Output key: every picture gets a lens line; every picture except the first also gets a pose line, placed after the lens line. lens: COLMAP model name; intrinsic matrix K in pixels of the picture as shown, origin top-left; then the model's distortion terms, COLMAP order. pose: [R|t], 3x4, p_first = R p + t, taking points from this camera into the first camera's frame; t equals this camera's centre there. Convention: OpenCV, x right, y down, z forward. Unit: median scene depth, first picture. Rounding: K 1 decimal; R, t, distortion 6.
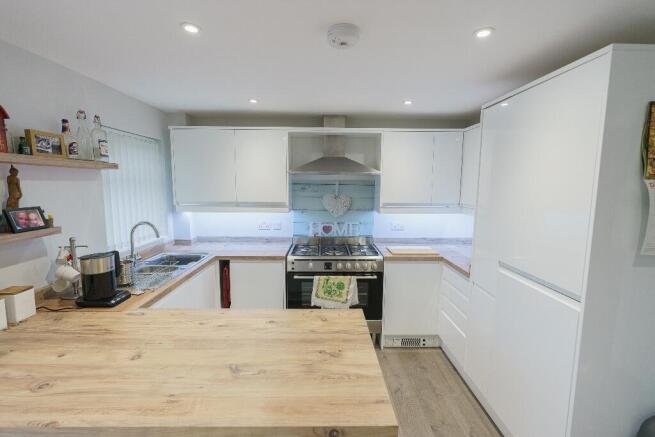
lens RADIAL K [[295.8, 0, 327.5], [0, 295.8, 218.5], [0, 0, 1]] dist [-0.001431, -0.000213]
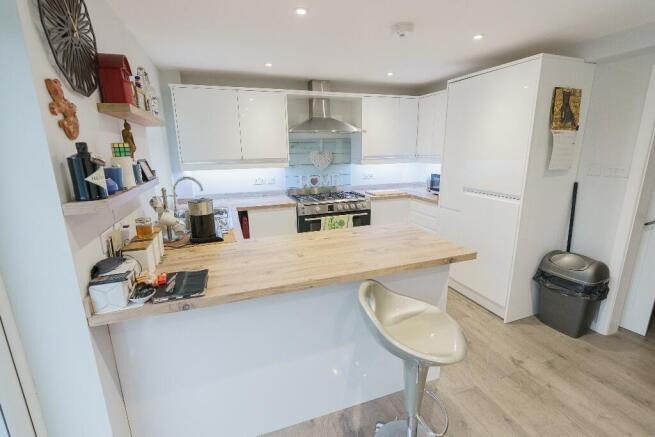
lens RADIAL K [[295.8, 0, 327.5], [0, 295.8, 218.5], [0, 0, 1]] dist [-0.001431, -0.000213]
pose [[0.944923, -0.096079, 0.312873, -0.397326], [0.059446, 0.990423, 0.124611, 0.047368], [-0.321849, -0.099149, 0.941585, -0.162905]]
